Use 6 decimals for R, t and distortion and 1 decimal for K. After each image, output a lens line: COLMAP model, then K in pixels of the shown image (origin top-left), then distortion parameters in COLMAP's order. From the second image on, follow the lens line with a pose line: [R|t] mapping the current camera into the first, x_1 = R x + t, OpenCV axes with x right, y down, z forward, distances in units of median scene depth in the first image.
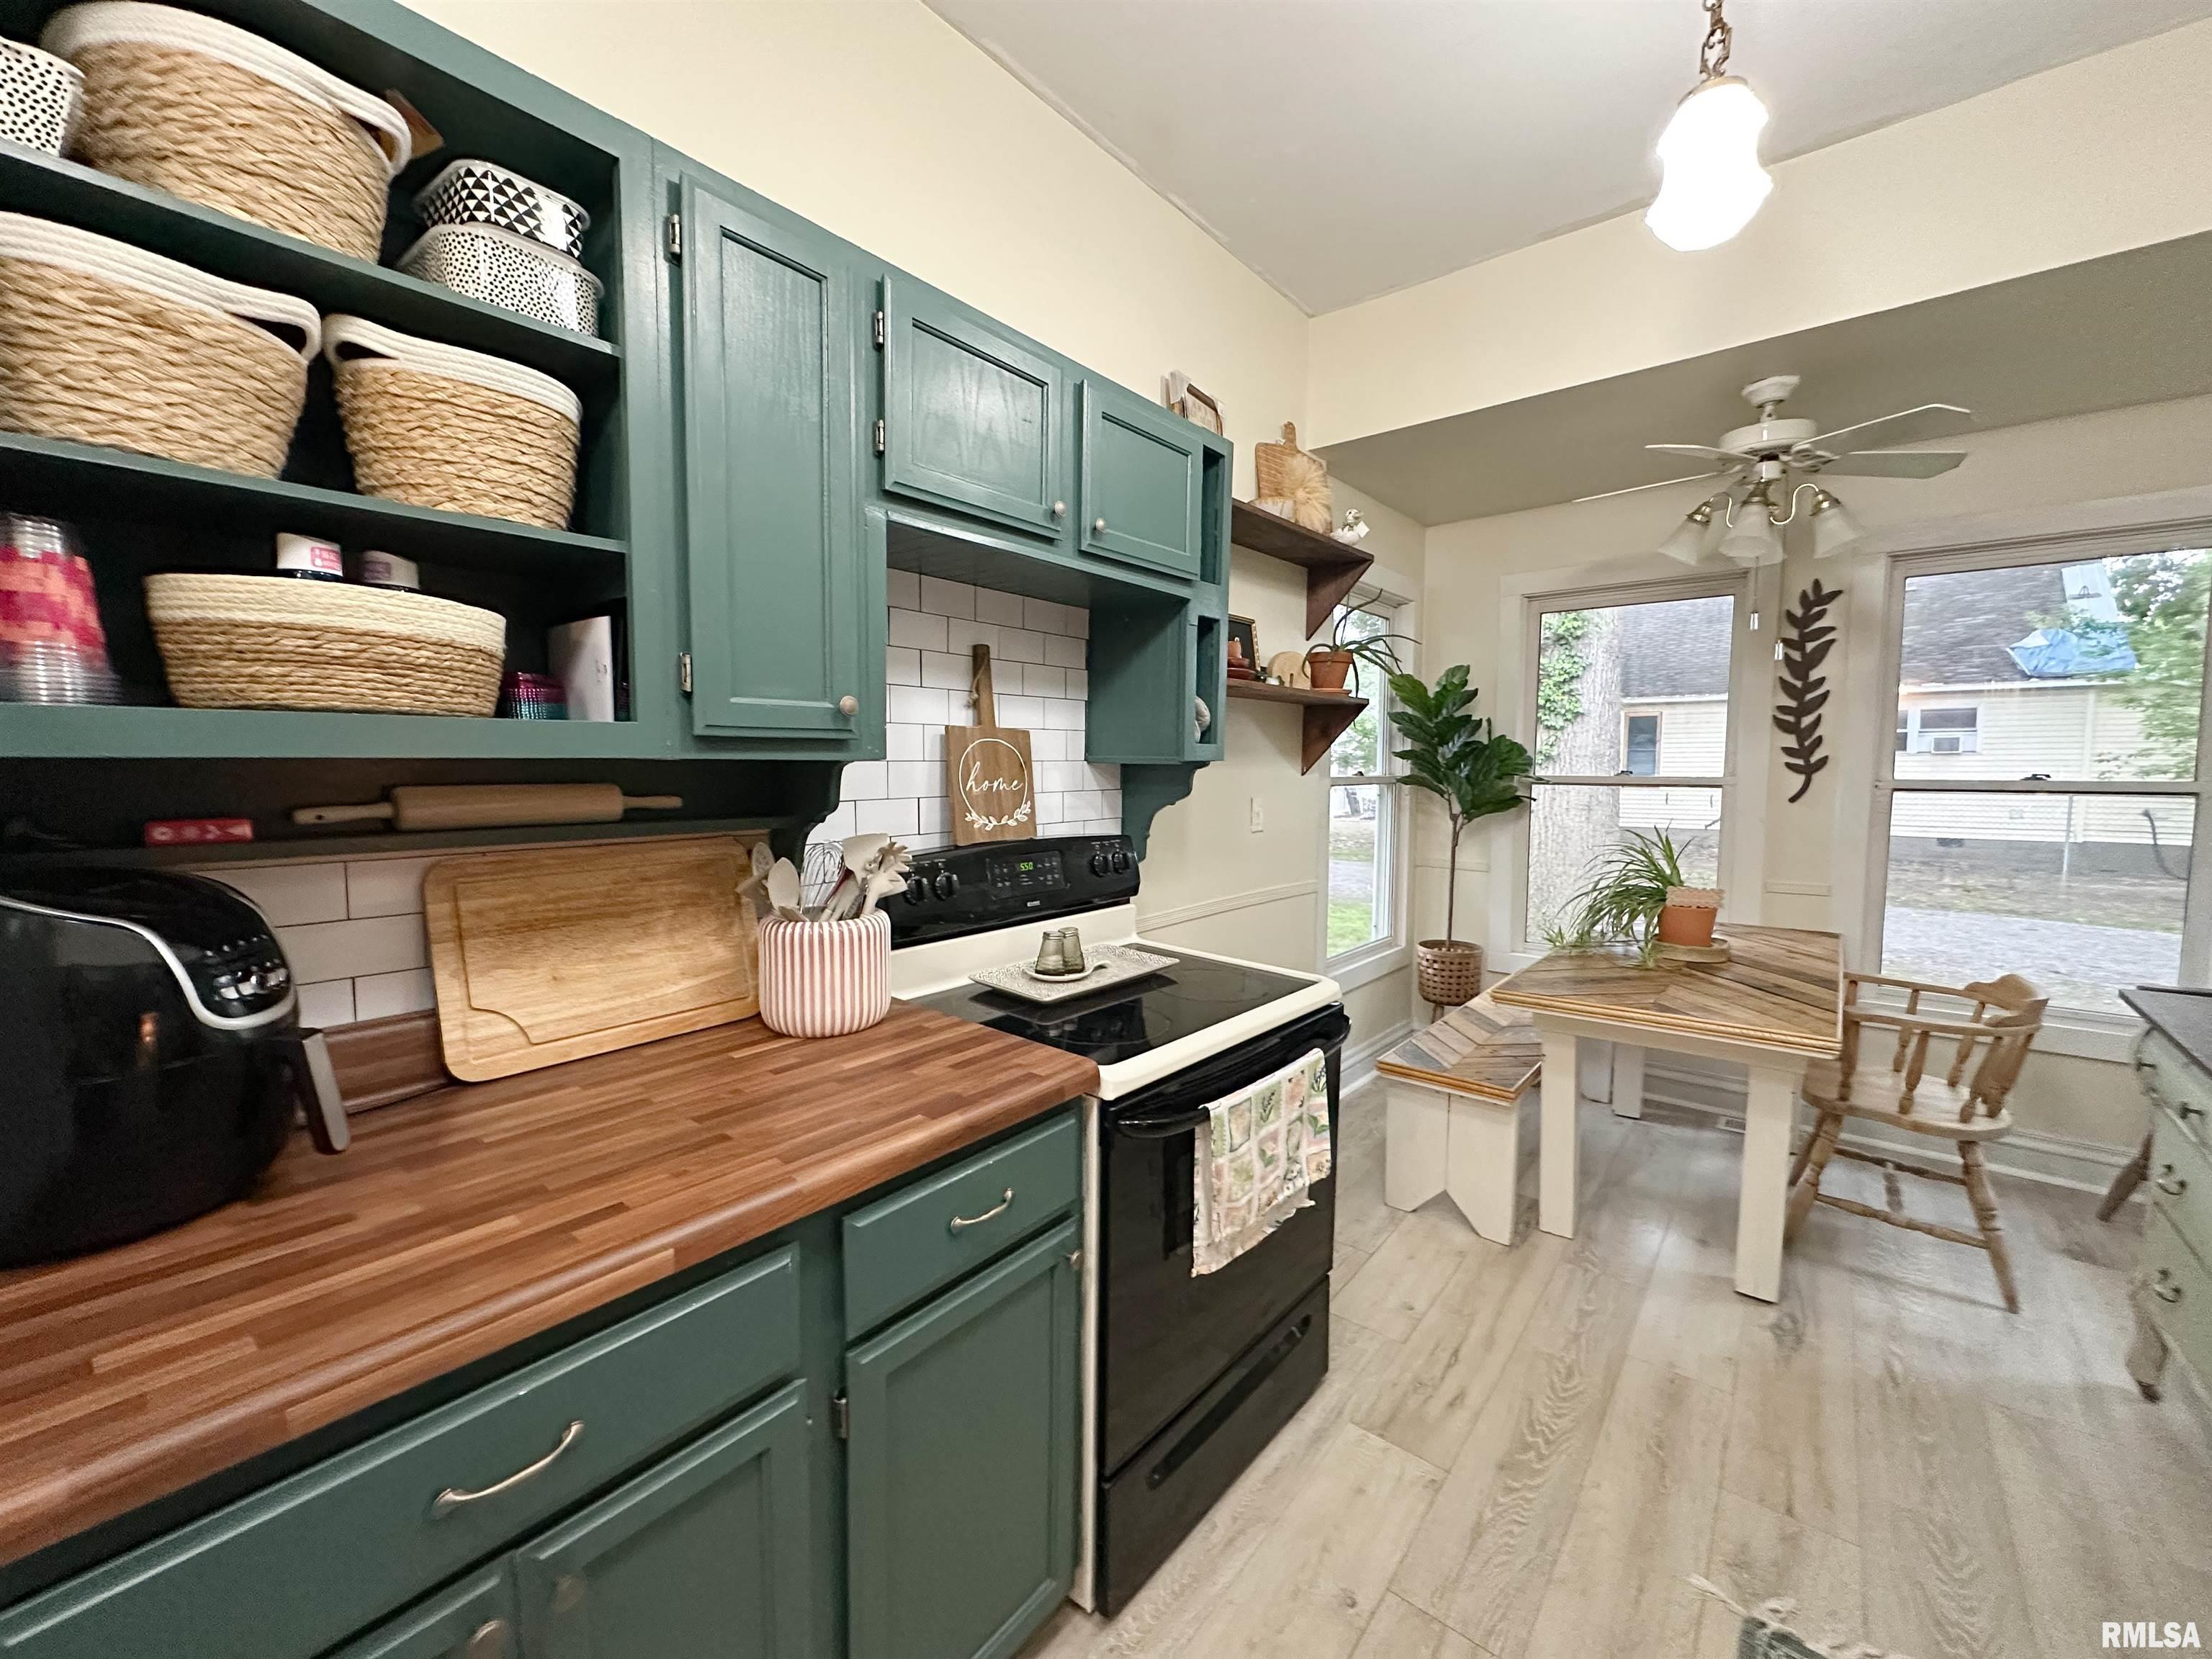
lens RADIAL K [[884.0, 0, 1101.1], [0, 884.0, 828.3], [0, 0, 1]] dist [-0.000873, 0.000107]
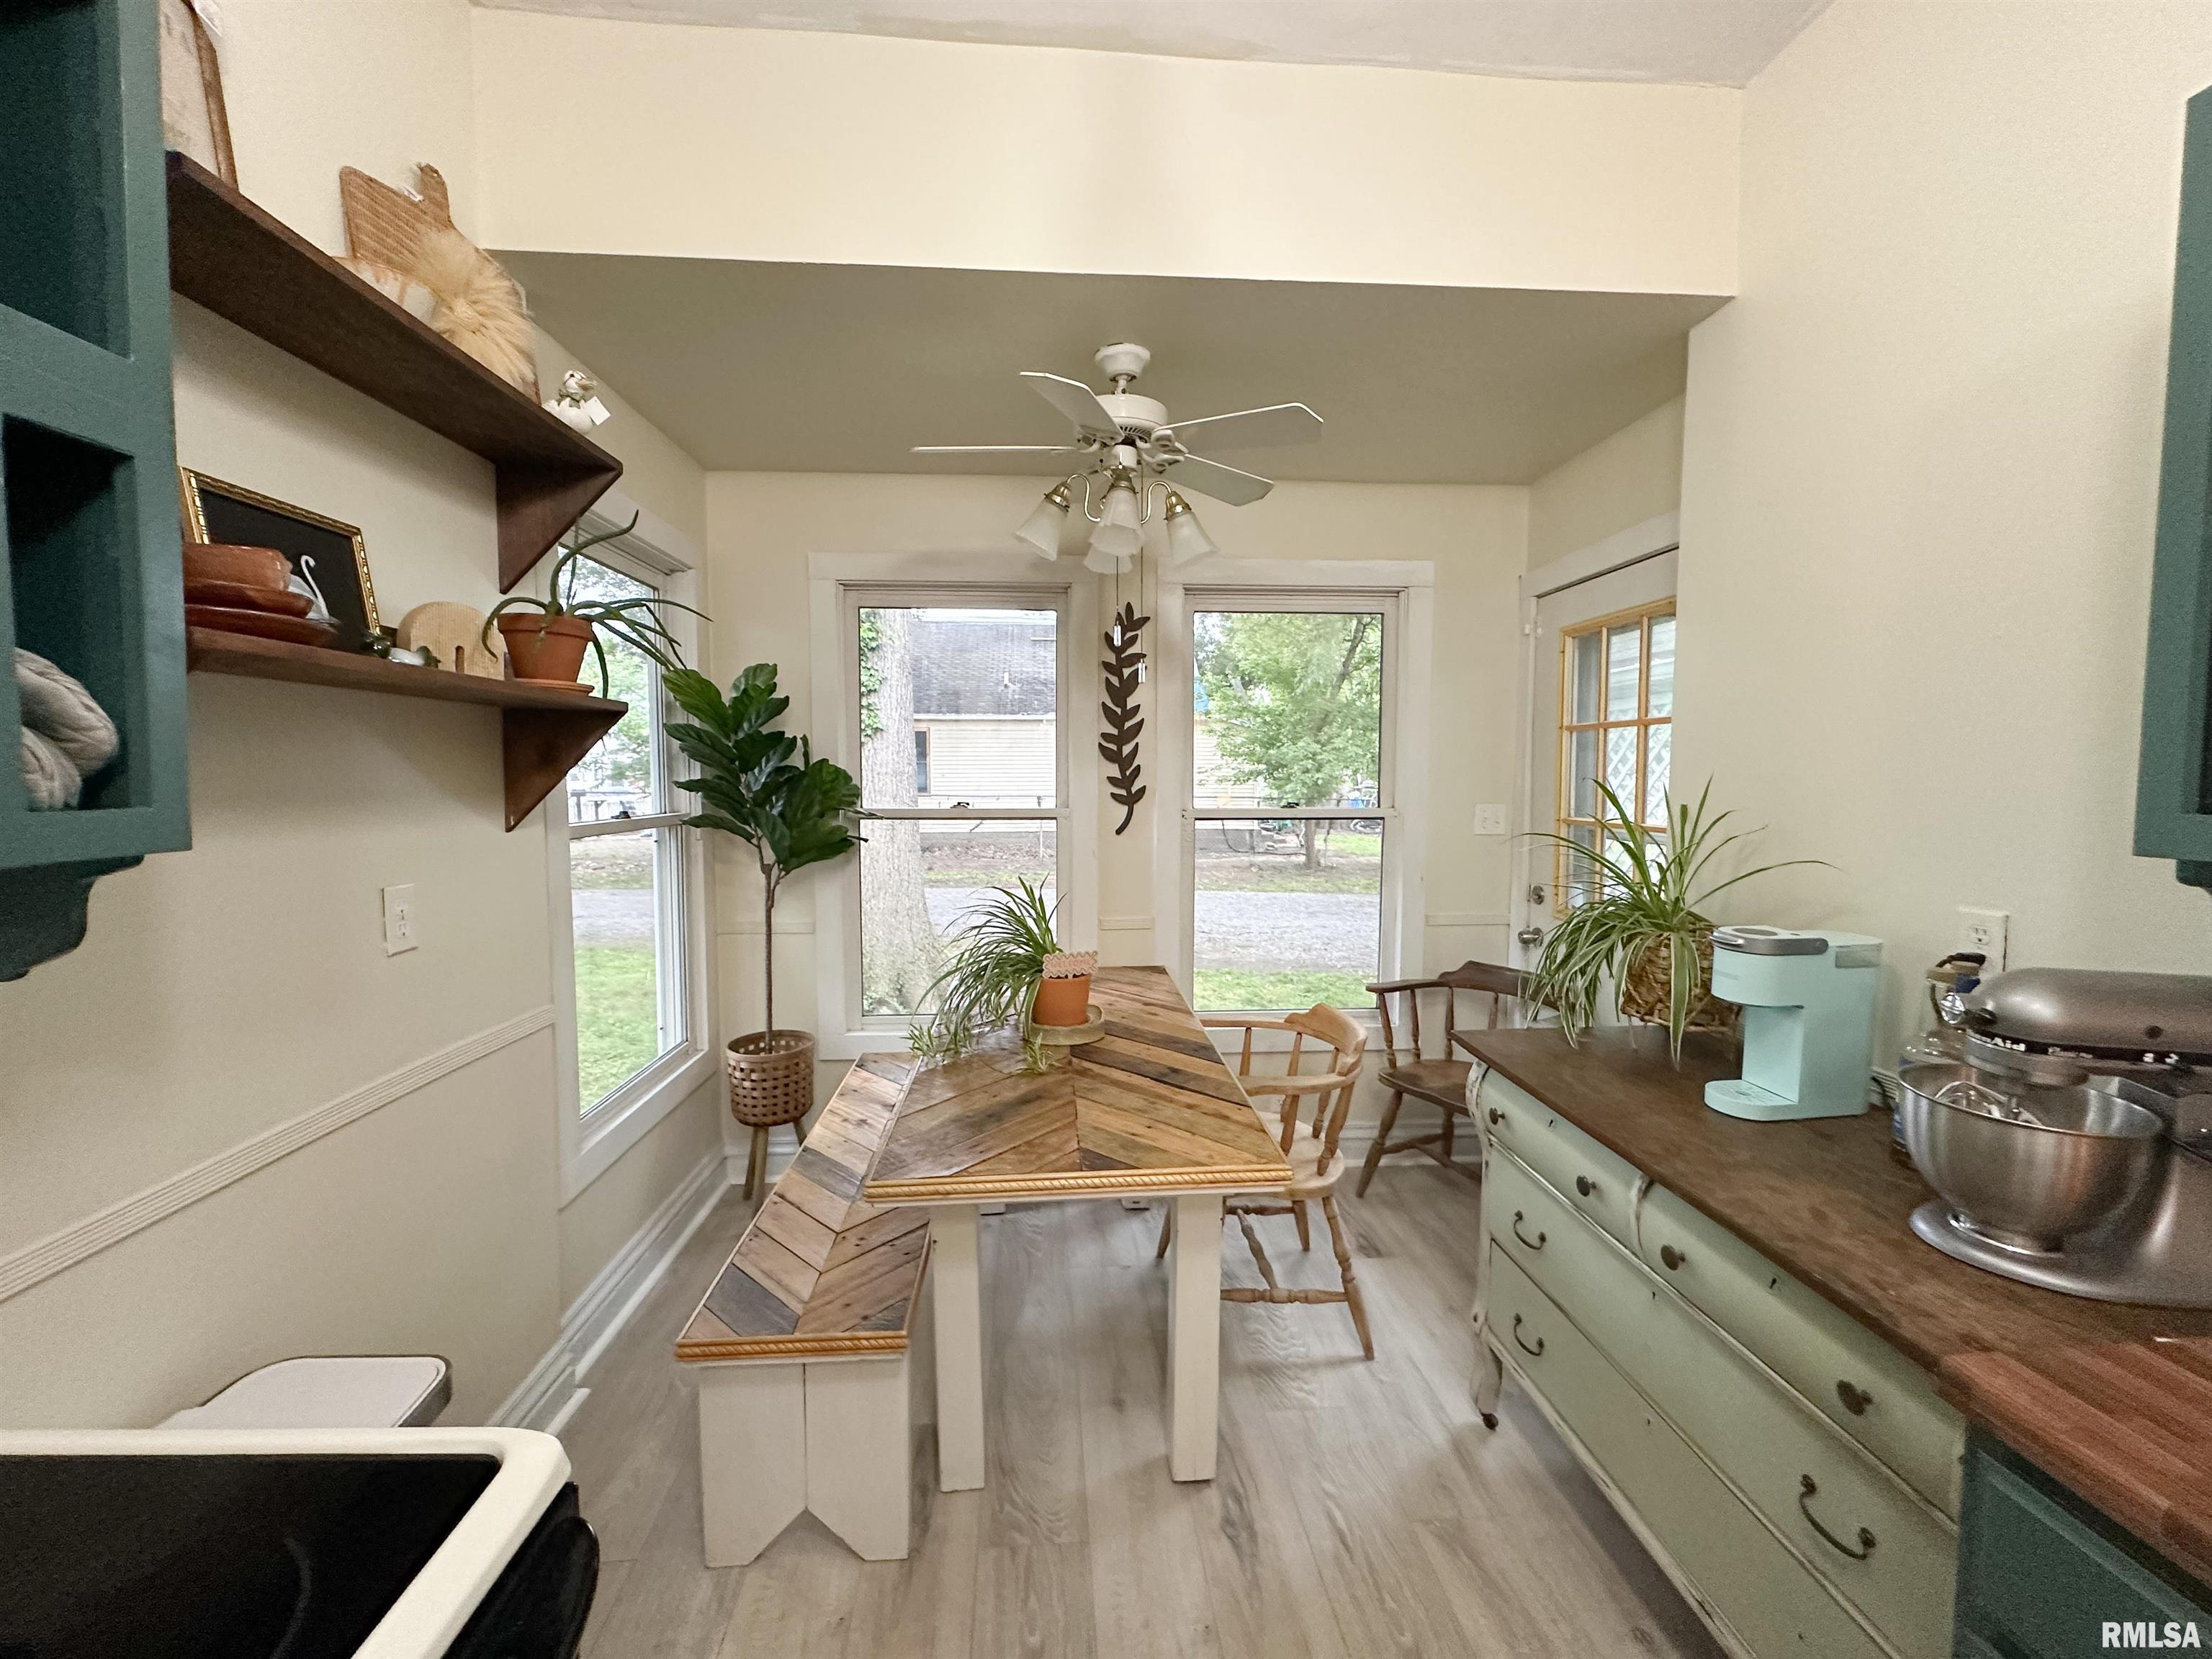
lens RADIAL K [[884.0, 0, 1101.1], [0, 884.0, 828.3], [0, 0, 1]] dist [-0.000873, 0.000107]
pose [[0.720258, -0.045809, 0.692192, 0.110032], [0.051695, 0.998587, 0.012295, -0.049740], [-0.691777, 0.026927, 0.721609, 0.330469]]
